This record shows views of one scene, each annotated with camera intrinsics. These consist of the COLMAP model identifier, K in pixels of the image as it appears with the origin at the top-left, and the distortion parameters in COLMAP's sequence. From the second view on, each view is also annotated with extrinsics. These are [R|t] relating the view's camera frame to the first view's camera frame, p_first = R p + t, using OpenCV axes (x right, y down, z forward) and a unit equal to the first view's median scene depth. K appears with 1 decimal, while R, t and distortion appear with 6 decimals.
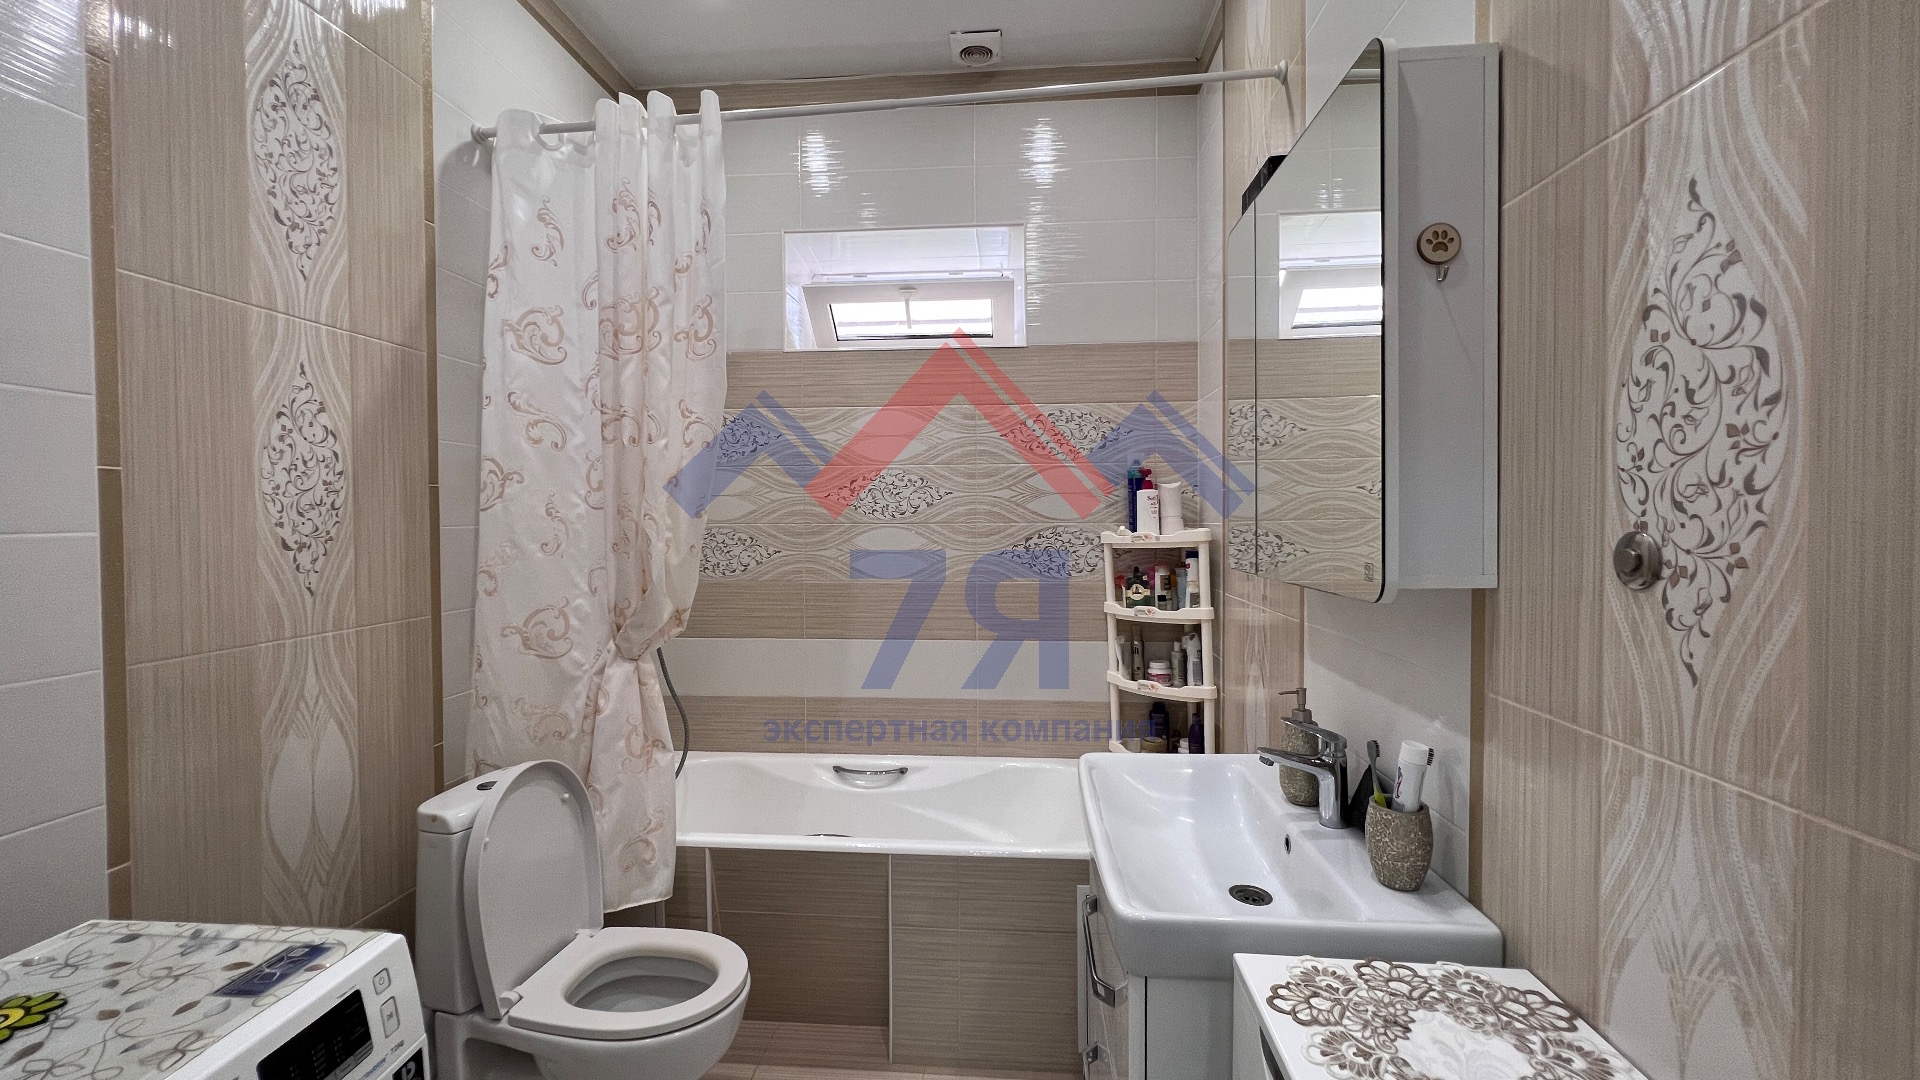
lens RADIAL K [[771.8, 0, 956.8], [0, 771.8, 539.1], [0, 0, 1]] dist [-0.000030, -0.000735]
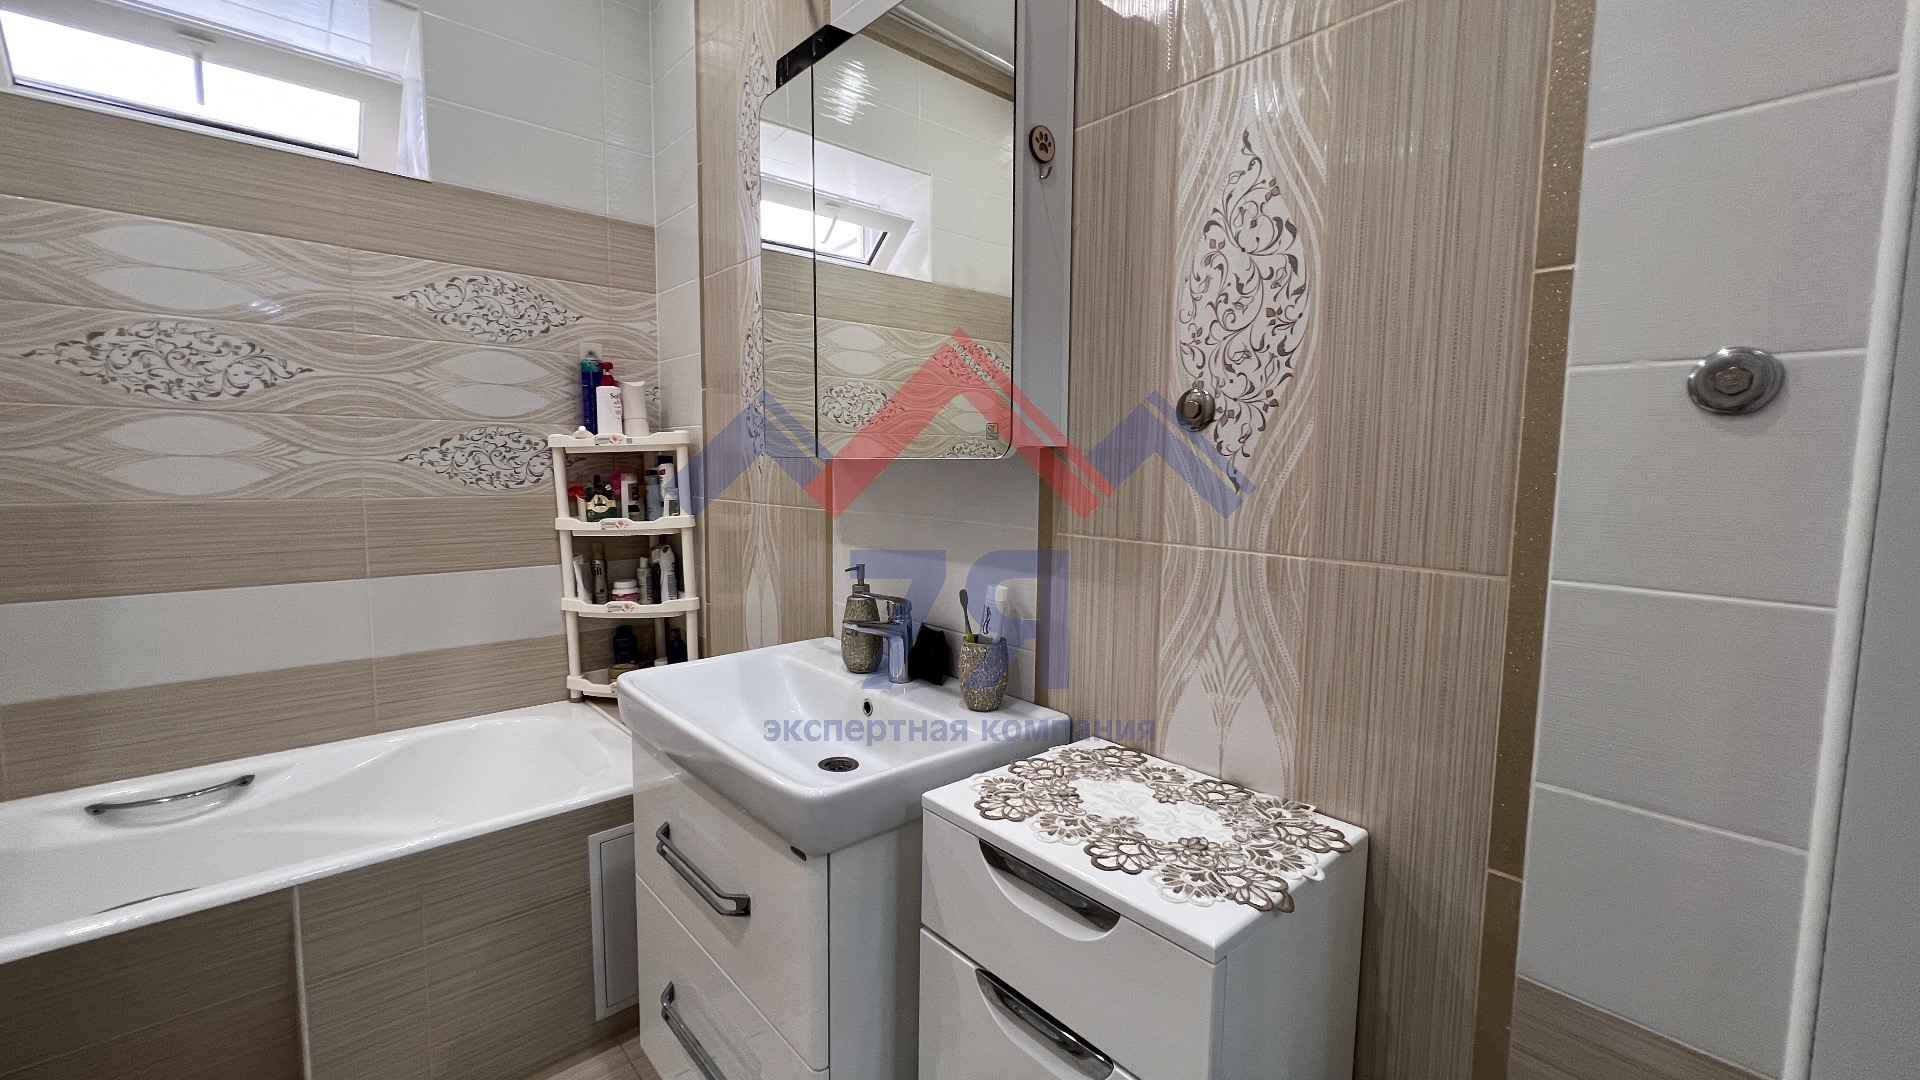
lens RADIAL K [[771.8, 0, 956.0], [0, 771.8, 535.0], [0, 0, 1]] dist [-0.000030, -0.000735]
pose [[0.687791, -0.054463, 0.723863, -0.355507], [0.004744, 0.997497, 0.070543, 0.126074], [-0.725893, -0.045085, 0.686328, 0.290951]]
